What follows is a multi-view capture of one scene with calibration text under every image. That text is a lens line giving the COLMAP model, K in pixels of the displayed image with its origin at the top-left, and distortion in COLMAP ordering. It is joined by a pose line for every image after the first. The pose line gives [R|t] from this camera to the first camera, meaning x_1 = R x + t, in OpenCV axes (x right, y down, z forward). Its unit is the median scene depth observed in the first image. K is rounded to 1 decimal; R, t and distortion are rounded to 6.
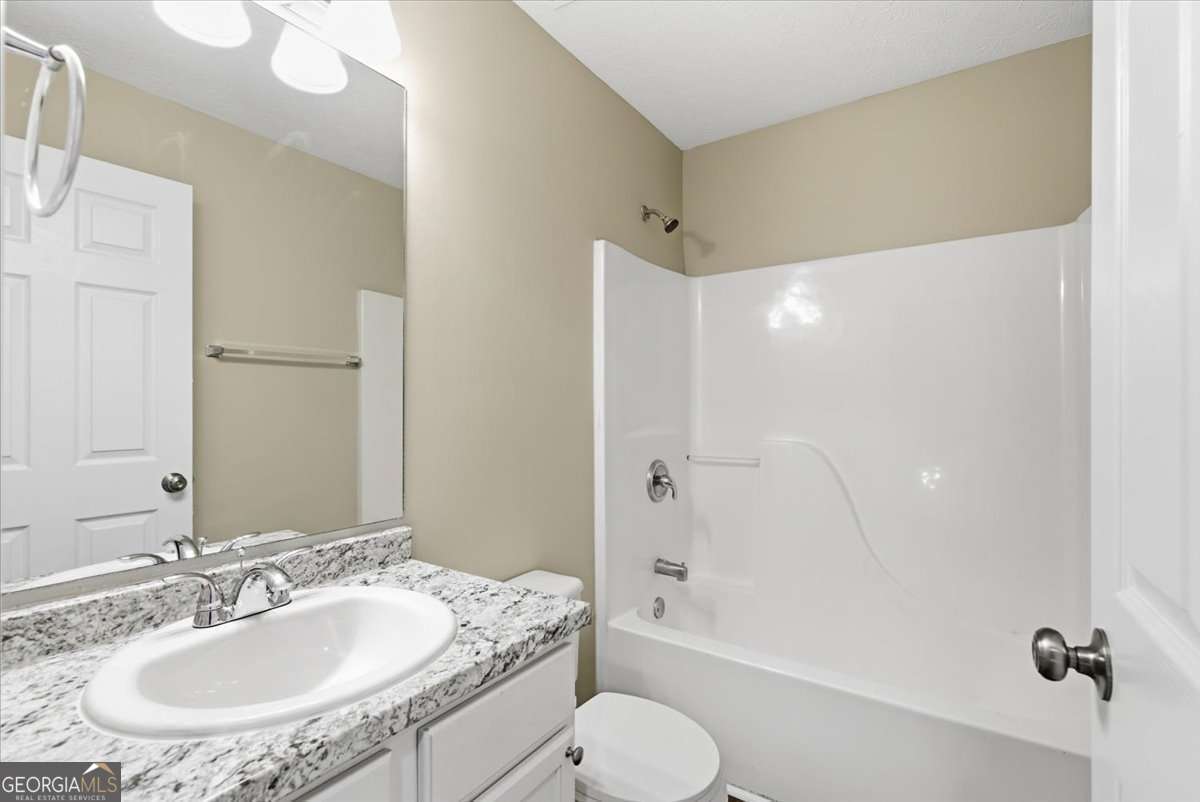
lens RADIAL K [[548.5, 0, 600.0], [0, 548.5, 401.0], [0, 0, 1]] dist [-0.004737, 0.000281]
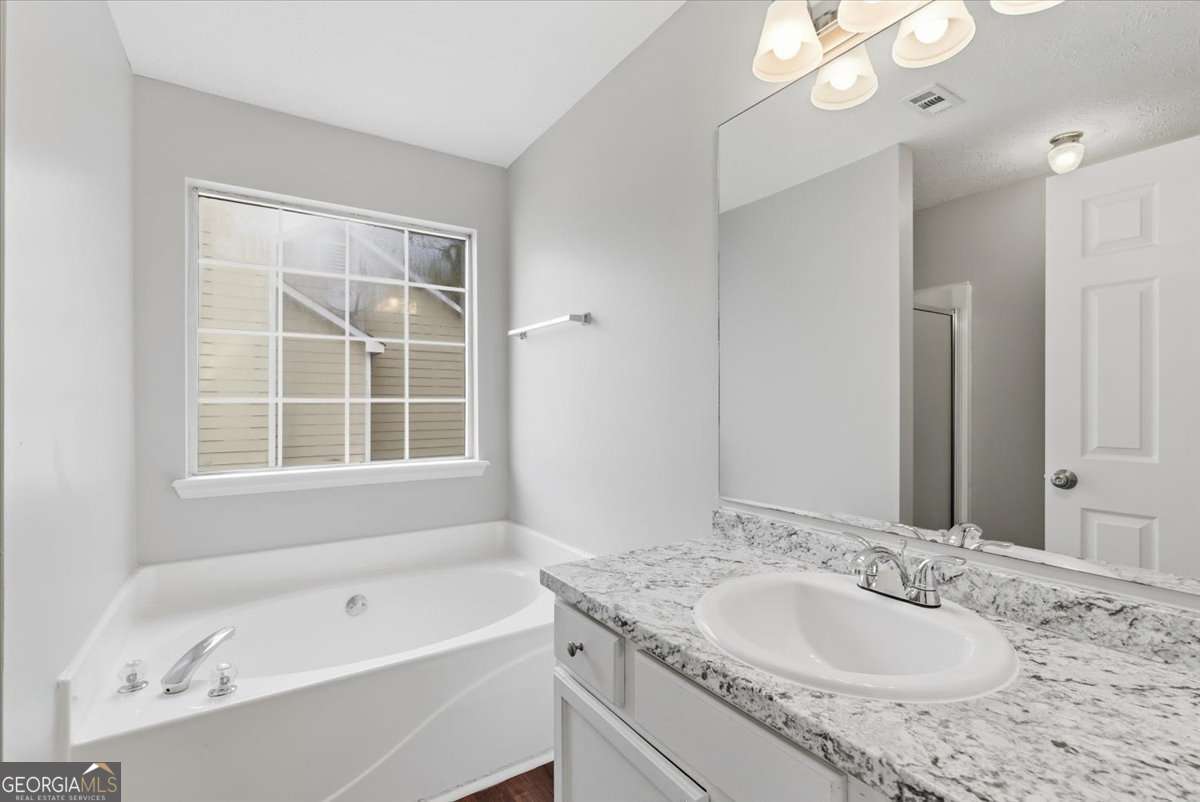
lens RADIAL K [[548.5, 0, 600.0], [0, 548.5, 401.0], [0, 0, 1]] dist [-0.004737, 0.000281]
pose [[-0.379942, 0.004767, -0.924998, 0.728129], [0.007269, 0.999971, 0.002167, 0.003691], [0.924982, -0.005901, -0.379966, 1.122298]]
